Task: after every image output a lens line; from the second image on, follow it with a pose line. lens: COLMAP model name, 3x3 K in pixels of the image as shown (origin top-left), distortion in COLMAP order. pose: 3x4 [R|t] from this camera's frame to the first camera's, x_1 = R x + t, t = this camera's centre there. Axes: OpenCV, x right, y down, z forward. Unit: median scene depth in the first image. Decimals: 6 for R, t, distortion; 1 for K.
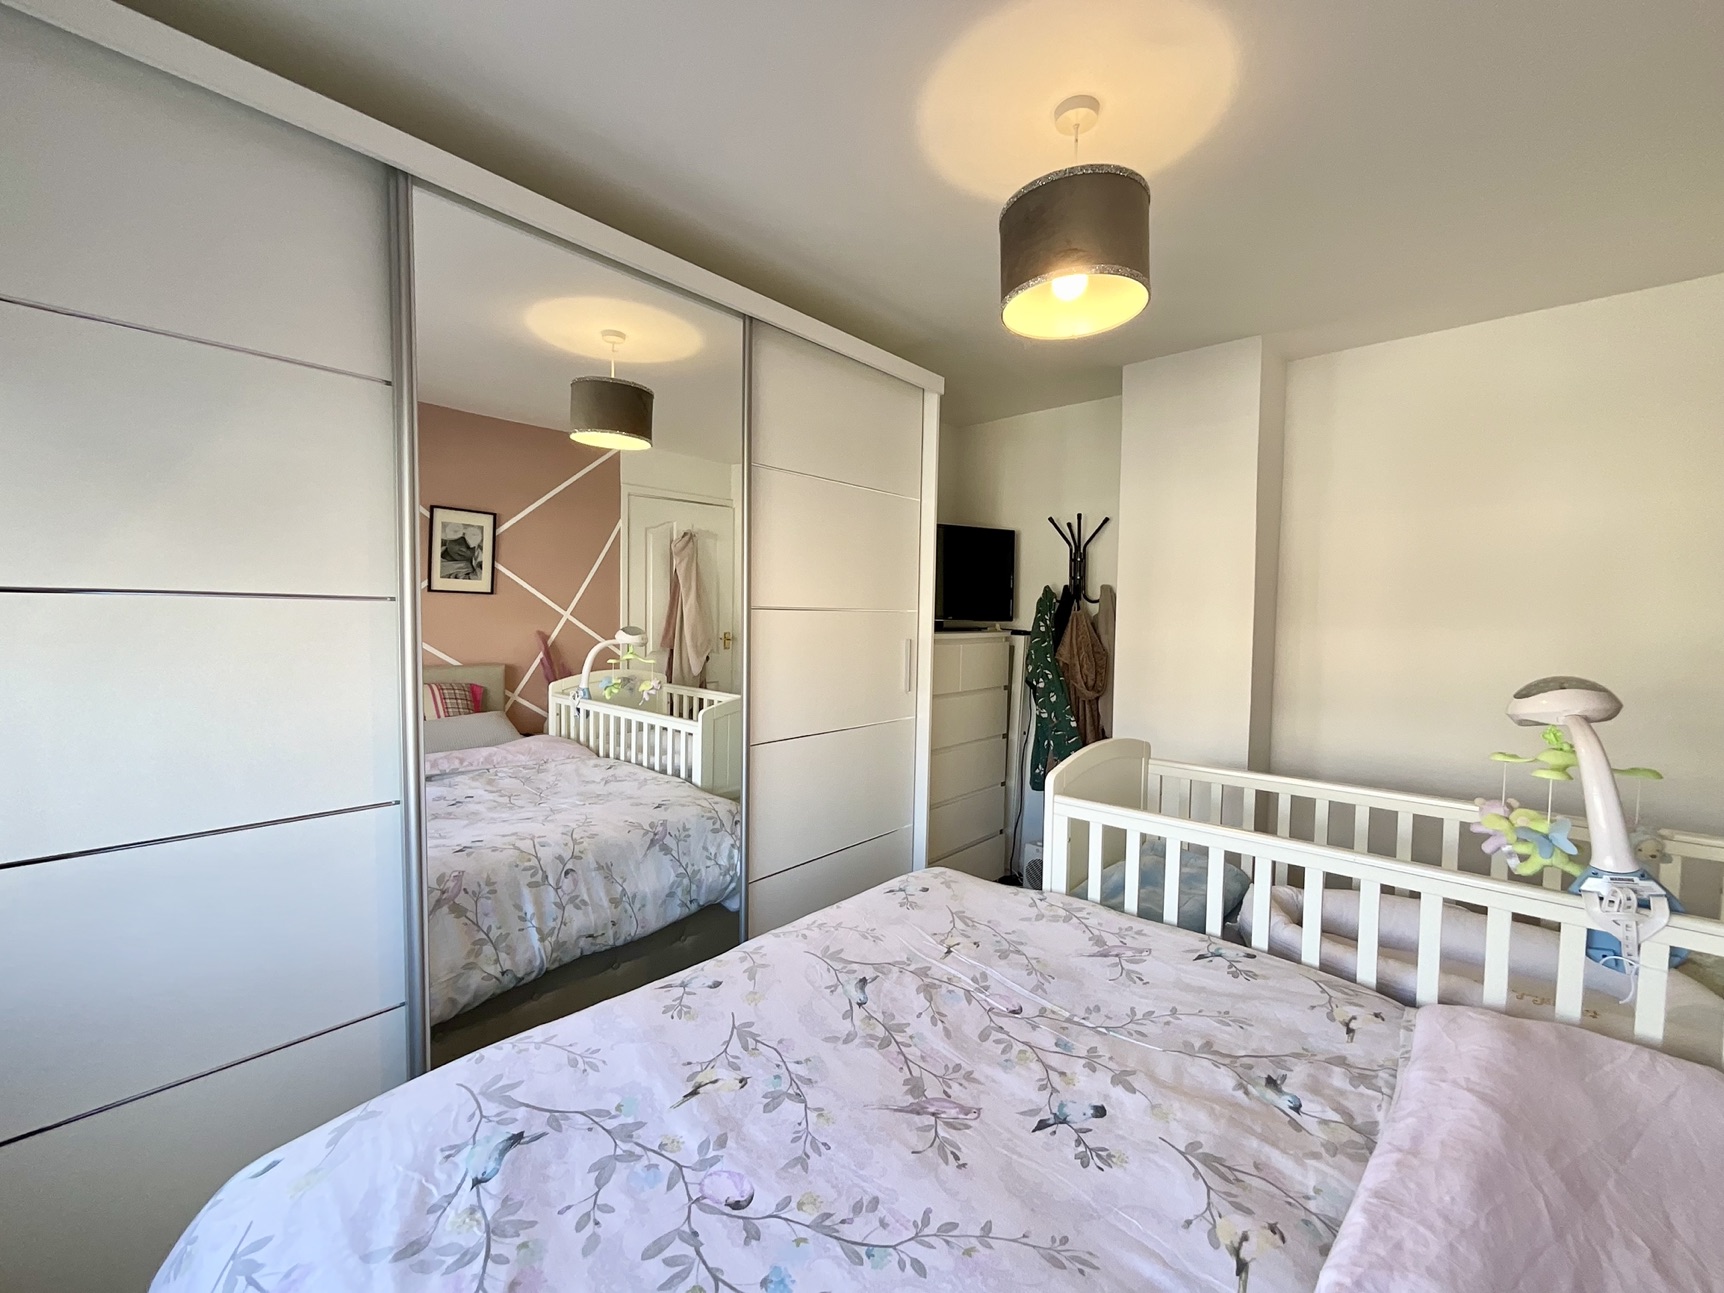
lens RADIAL K [[699.7, 0, 861.0], [0, 699.7, 642.7], [0, 0, 1]] dist [-0.004097, 0.000436]
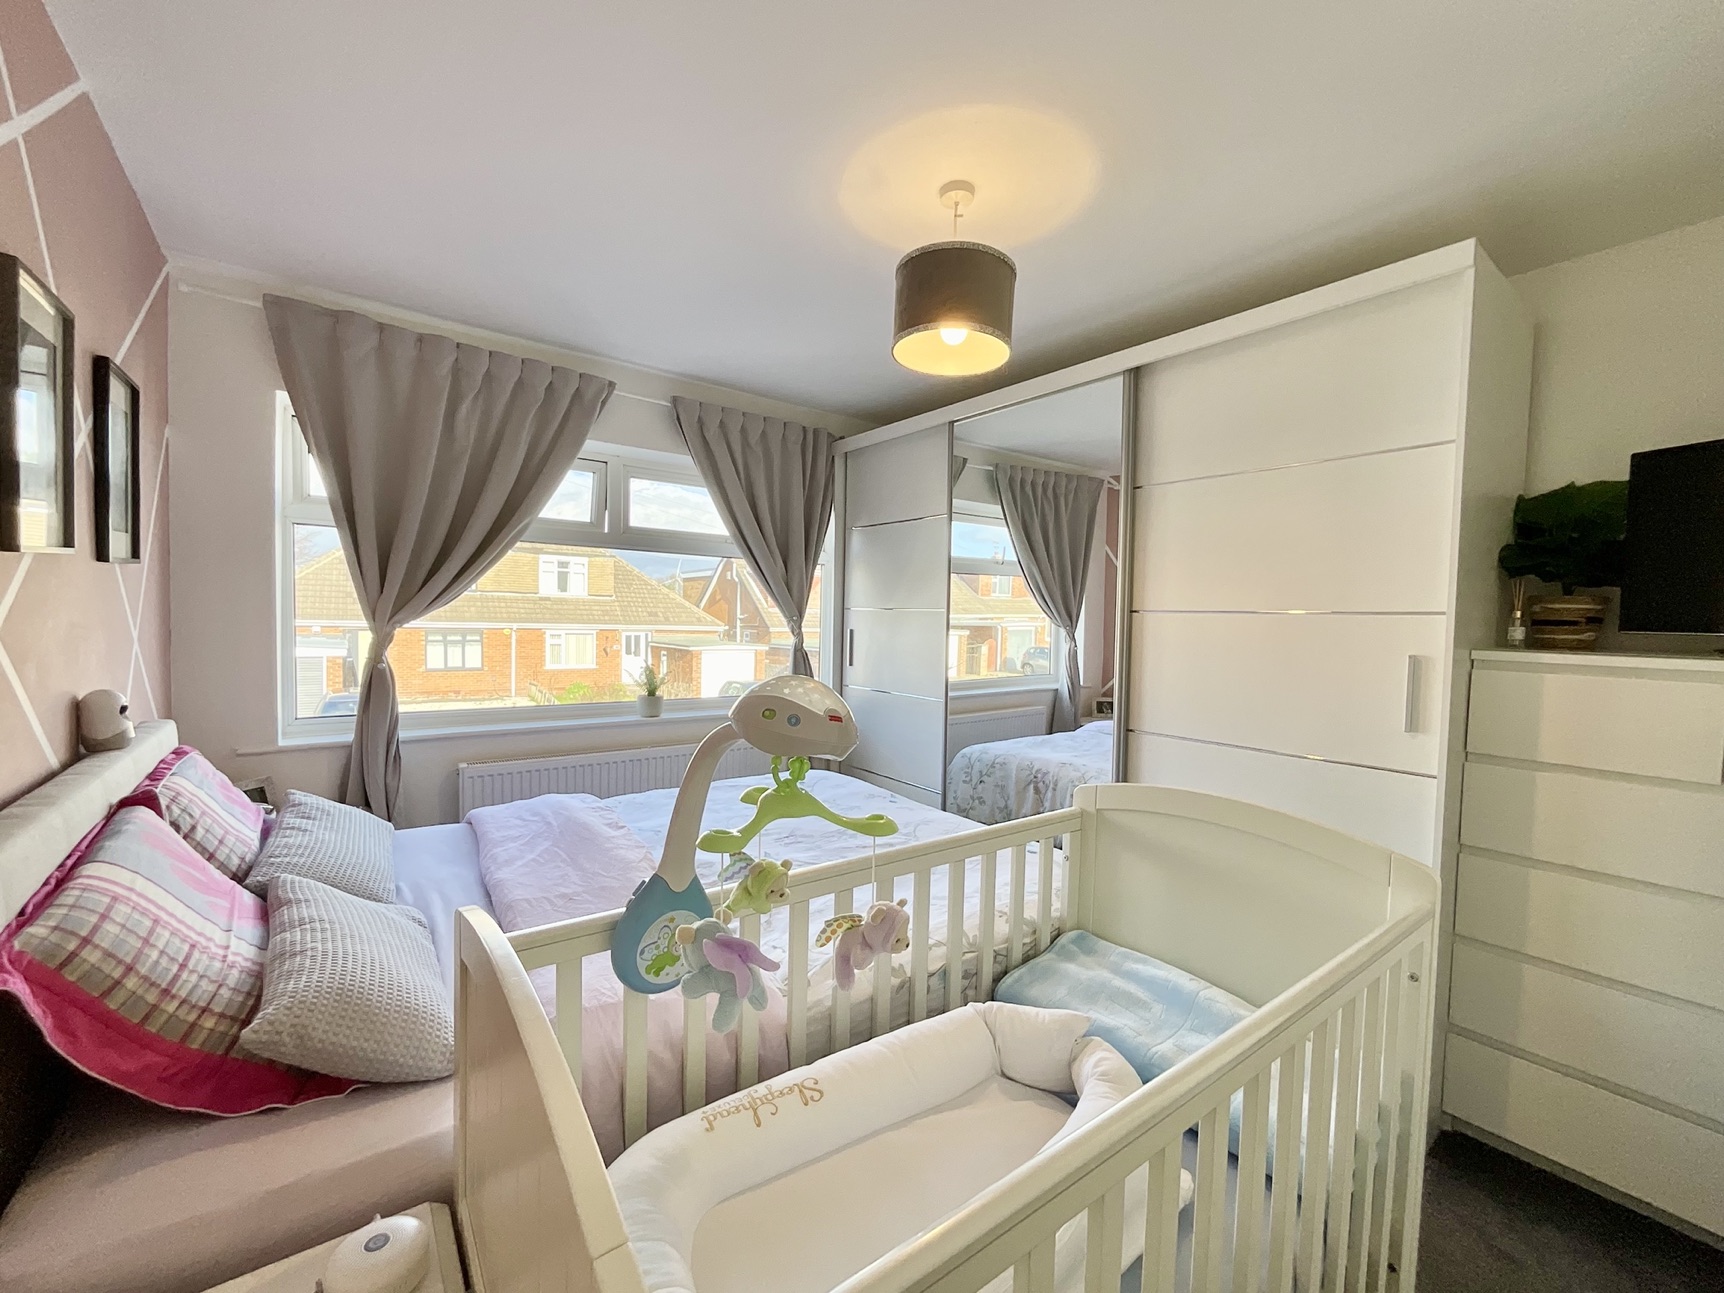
lens RADIAL K [[699.7, 0, 864.8], [0, 699.7, 645.8], [0, 0, 1]] dist [-0.004097, 0.000436]
pose [[-0.186396, 0.019750, -0.982276, 1.975658], [-0.066096, 0.997281, 0.032594, -0.003417], [0.980249, 0.071000, -0.184584, 1.446813]]
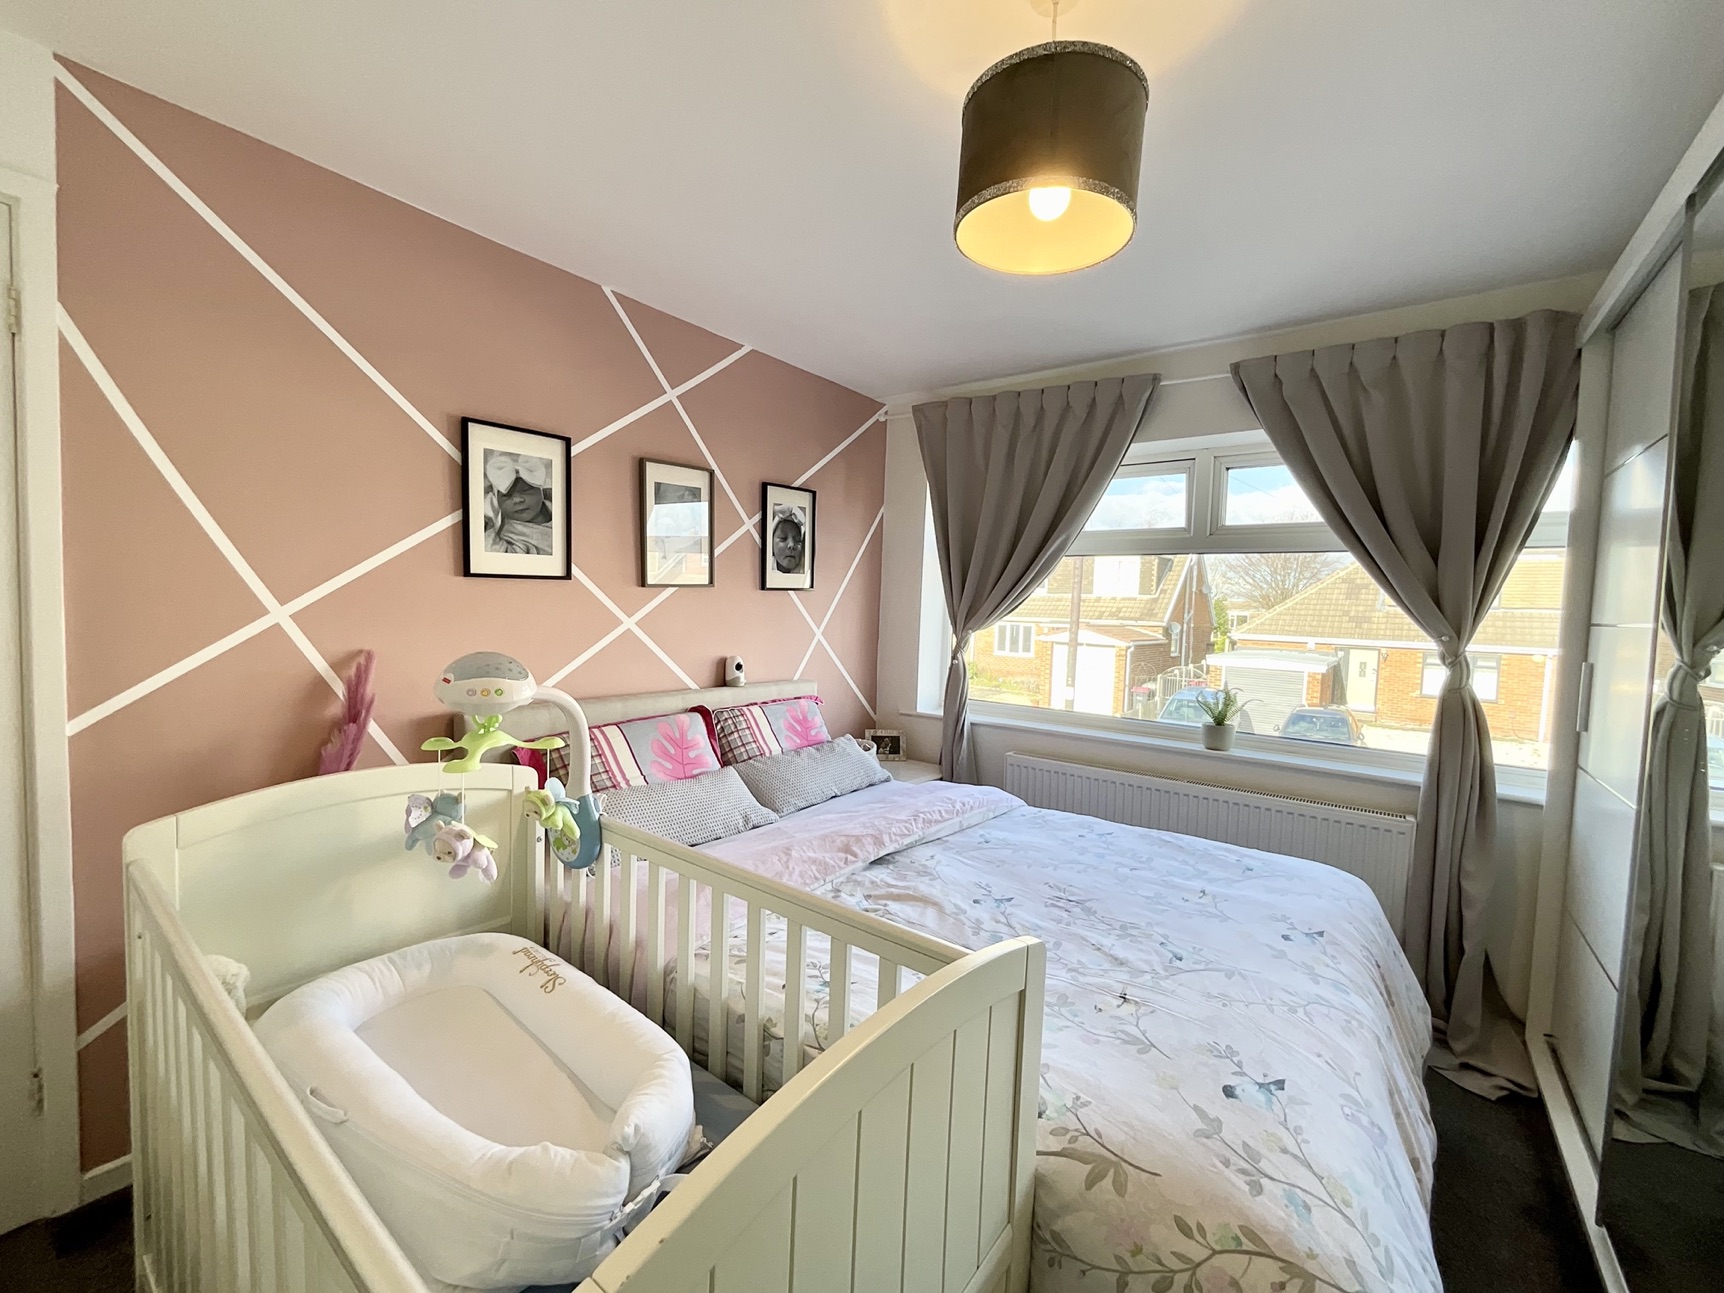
lens RADIAL K [[699.7, 0, 858.6], [0, 699.7, 648.1], [0, 0, 1]] dist [-0.004097, 0.000436]
pose [[-0.995518, -0.044193, -0.083611, 0.730096], [-0.052379, 0.993768, 0.098392, -0.087646], [0.078742, 0.102330, -0.991629, 2.381984]]
